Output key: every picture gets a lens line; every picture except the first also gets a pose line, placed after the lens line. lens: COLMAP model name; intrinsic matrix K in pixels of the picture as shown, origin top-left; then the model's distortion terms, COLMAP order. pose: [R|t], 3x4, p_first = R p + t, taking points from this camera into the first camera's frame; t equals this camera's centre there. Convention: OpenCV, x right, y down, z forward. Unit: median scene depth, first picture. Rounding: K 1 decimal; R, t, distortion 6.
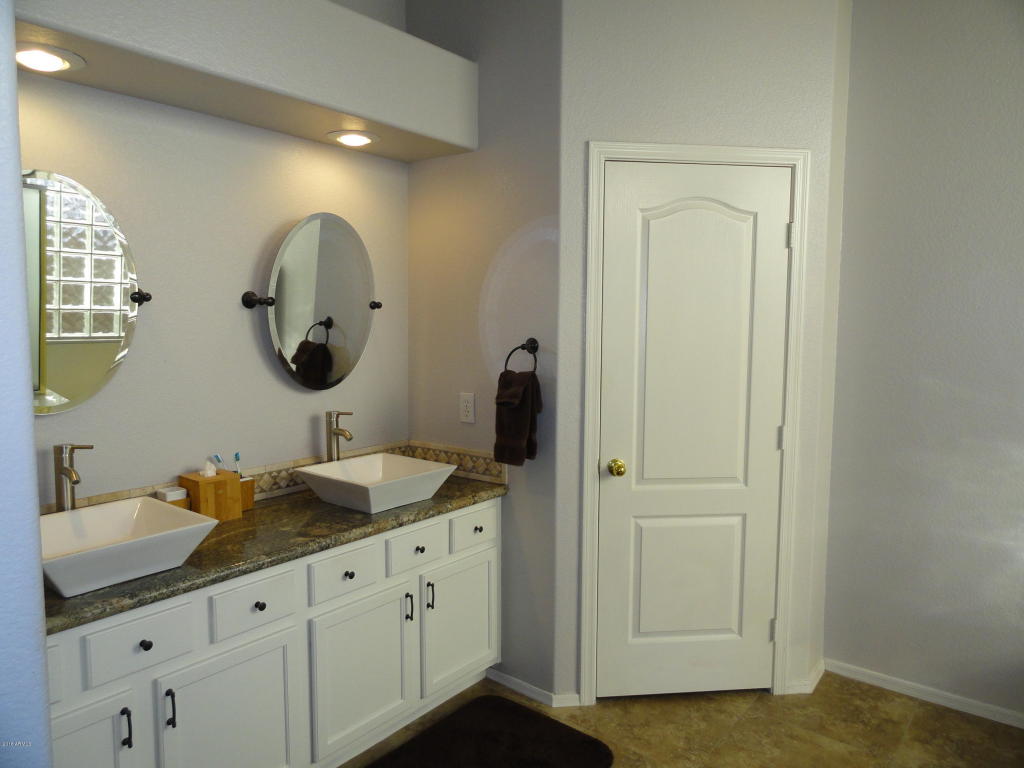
lens RADIAL K [[711.0, 0, 508.1], [0, 711.0, 381.7], [0, 0, 1]] dist [-0.004290, 0.006472]
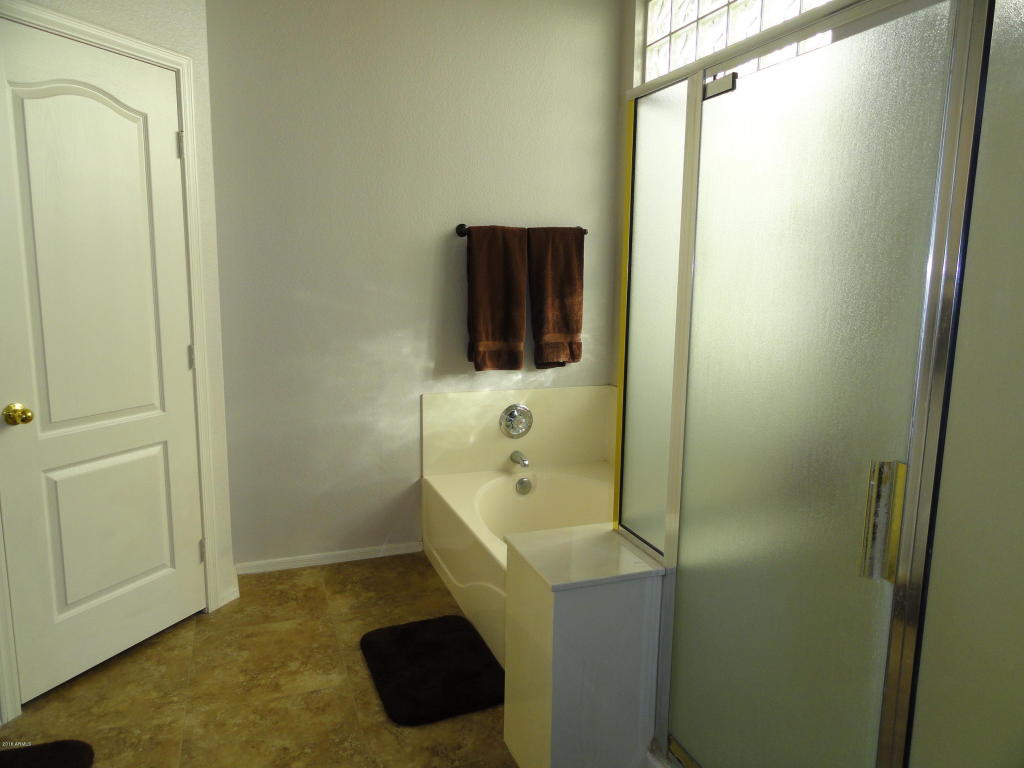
lens RADIAL K [[711.0, 0, 517.0], [0, 711.0, 380.6], [0, 0, 1]] dist [-0.004290, 0.006472]
pose [[0.504858, -0.130665, 0.853256, -0.232527], [0.067158, 0.991426, 0.112088, 0.032273], [-0.860586, 0.000715, 0.509304, 0.117073]]
